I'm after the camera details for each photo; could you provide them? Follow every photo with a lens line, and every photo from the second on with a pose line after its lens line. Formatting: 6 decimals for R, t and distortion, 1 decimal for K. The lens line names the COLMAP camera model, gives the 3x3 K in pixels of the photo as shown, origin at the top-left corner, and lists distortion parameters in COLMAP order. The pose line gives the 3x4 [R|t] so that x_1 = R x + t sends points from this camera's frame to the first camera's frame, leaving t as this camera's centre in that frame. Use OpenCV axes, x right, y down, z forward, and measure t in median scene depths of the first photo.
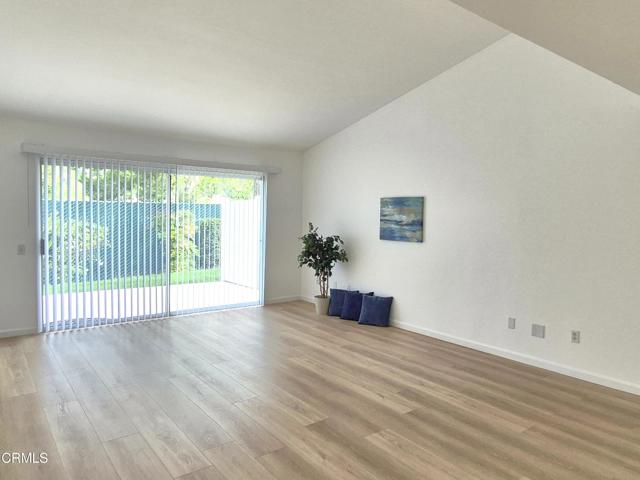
lens RADIAL K [[451.8, 0, 323.3], [0, 451.8, 240.6], [0, 0, 1]] dist [-0.005860, -0.000084]
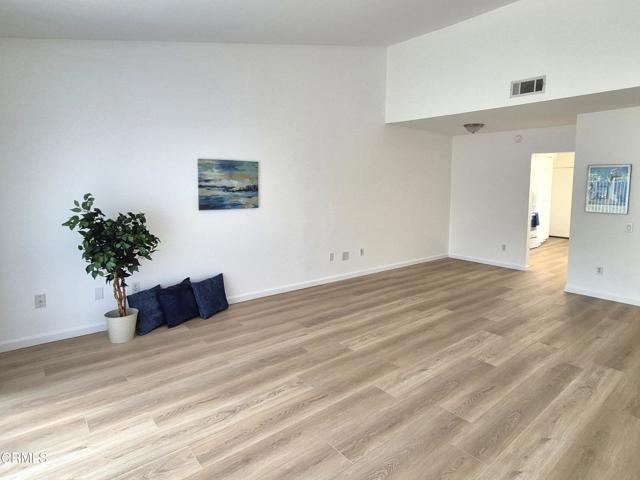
lens RADIAL K [[375.6, 0, 342.8], [0, 375.6, 218.5], [0, 0, 1]] dist [-0.003427, 0.000290]
pose [[-0.072683, -0.110188, 0.991250, -0.609926], [0.045869, 0.992457, 0.113686, -0.057076], [-0.996300, 0.053730, -0.067081, 0.853735]]
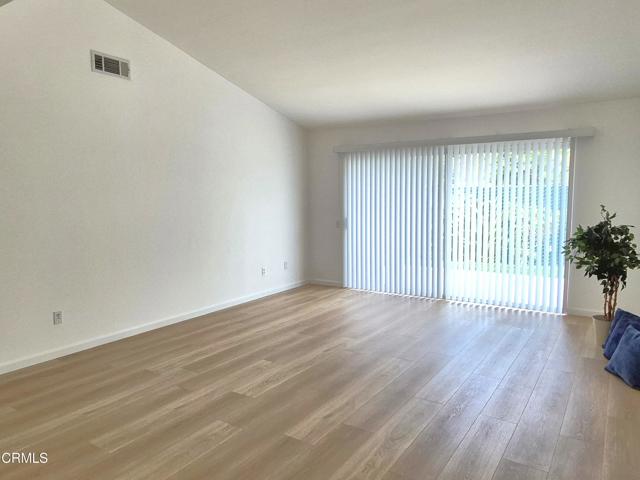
lens RADIAL K [[451.8, 0, 323.3], [0, 451.8, 237.4], [0, 0, 1]] dist [-0.005860, -0.000084]
pose [[0.333218, 0.066775, -0.940482, 0.552681], [-0.048974, 0.997368, 0.053462, -0.008758], [0.941577, 0.028244, 0.335611, 0.461425]]
